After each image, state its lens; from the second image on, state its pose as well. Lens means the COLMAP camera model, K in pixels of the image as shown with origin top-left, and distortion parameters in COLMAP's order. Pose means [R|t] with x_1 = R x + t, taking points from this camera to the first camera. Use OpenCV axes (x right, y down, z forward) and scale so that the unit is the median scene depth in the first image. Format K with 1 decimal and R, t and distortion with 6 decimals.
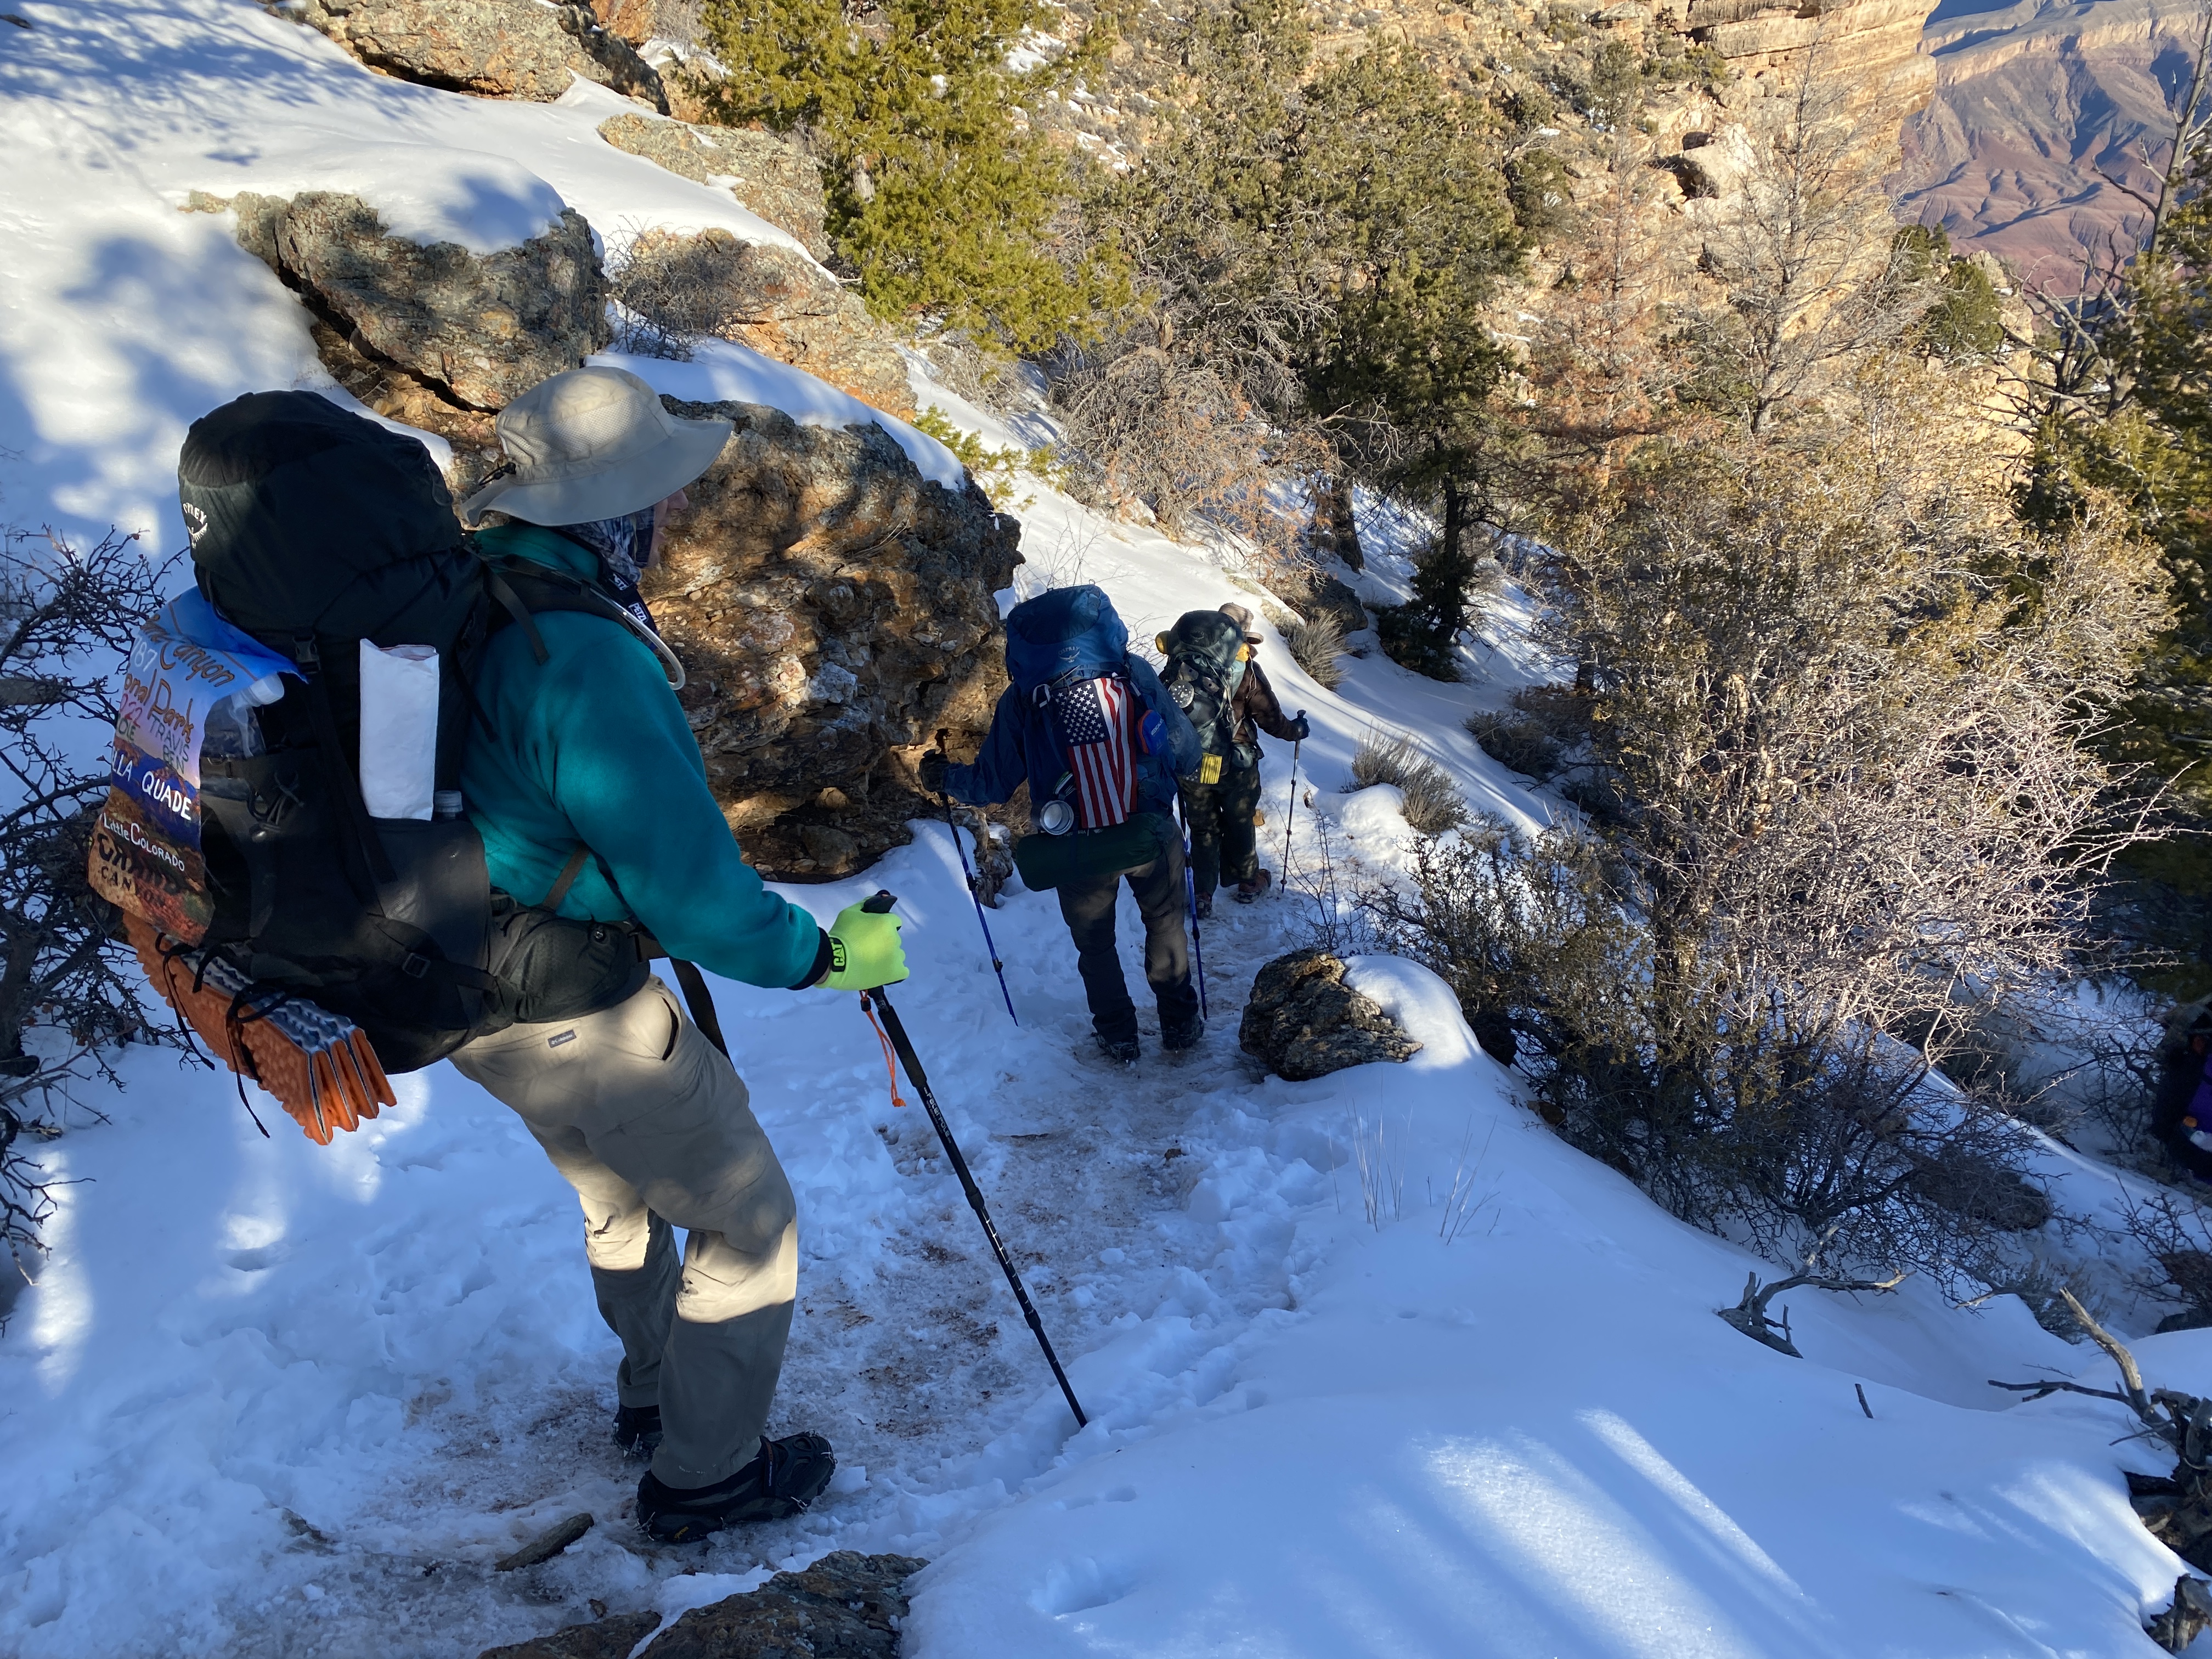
lens RADIAL K [[1694.0, 0, 1109.5], [0, 1694.0, 823.3], [0, 0, 1]] dist [0.008497, -0.003195]
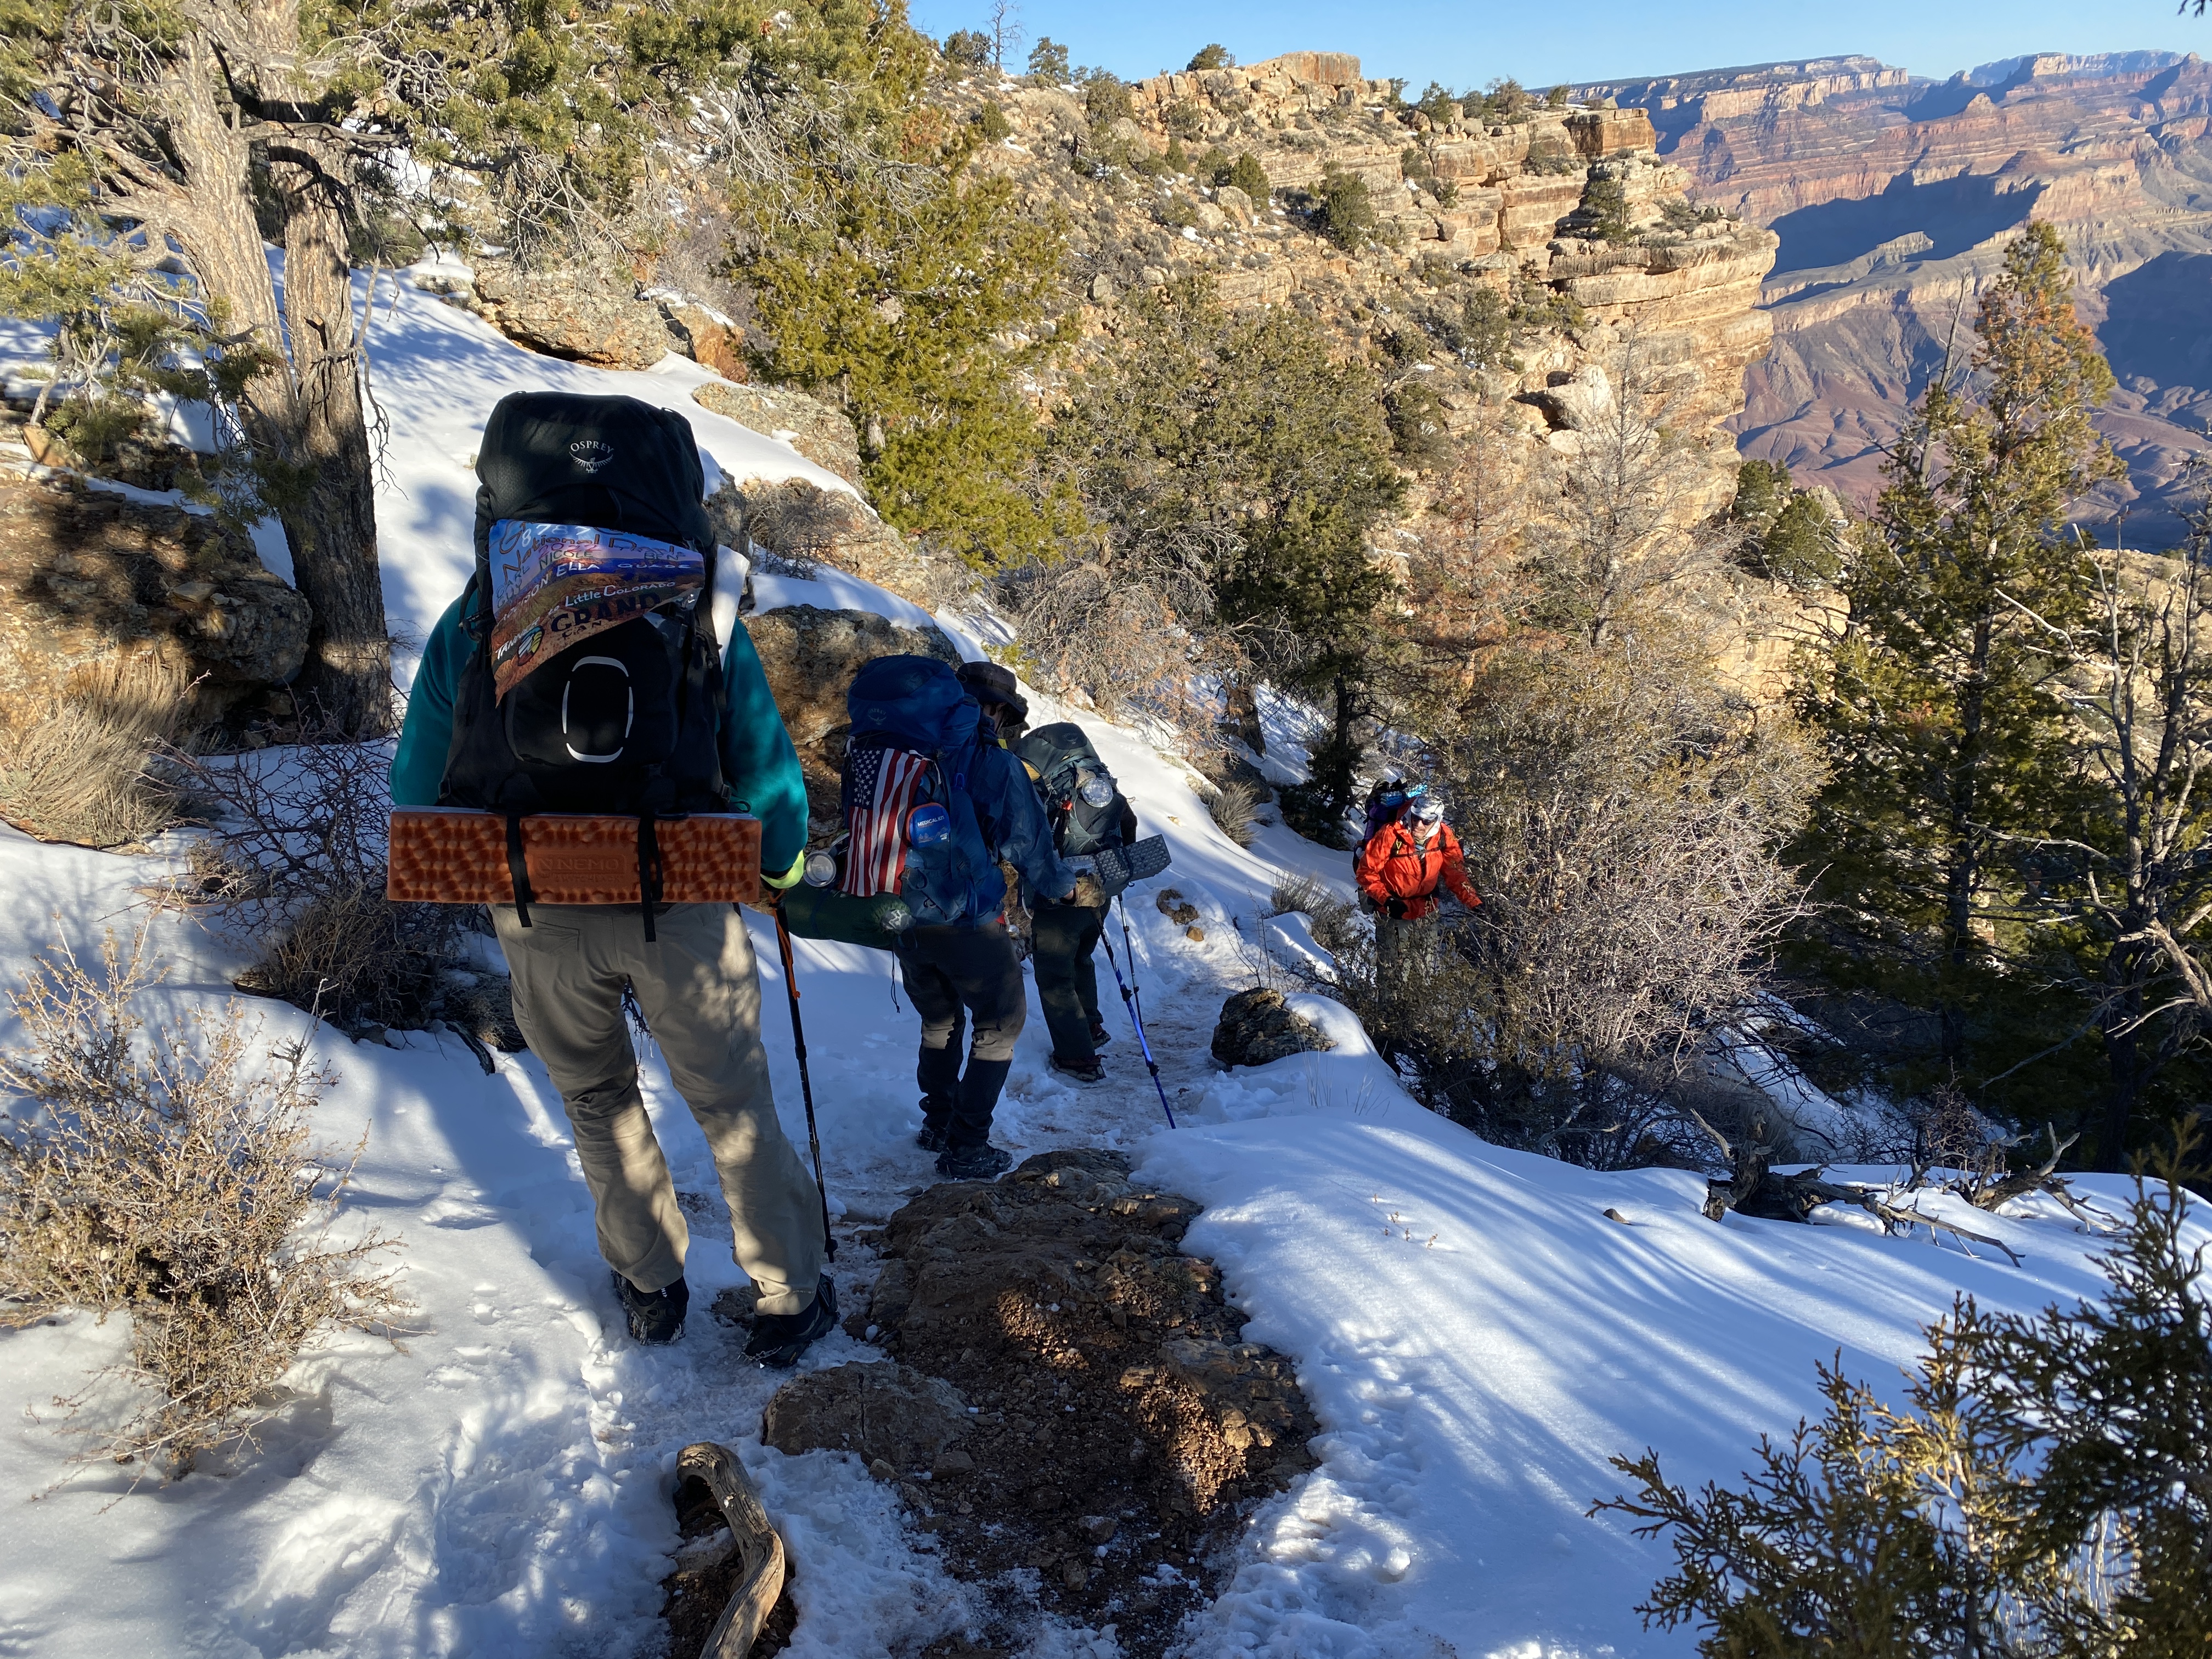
lens RADIAL K [[1689.3, 0, 1105.6], [0, 1689.3, 797.3], [0, 0, 1]] dist [0.146690, -0.414810]
pose [[0.997872, 0.018885, 0.062408, -0.031999], [-0.010740, 0.991669, -0.128365, 0.029738], [-0.064313, 0.127421, 0.989761, -0.136342]]
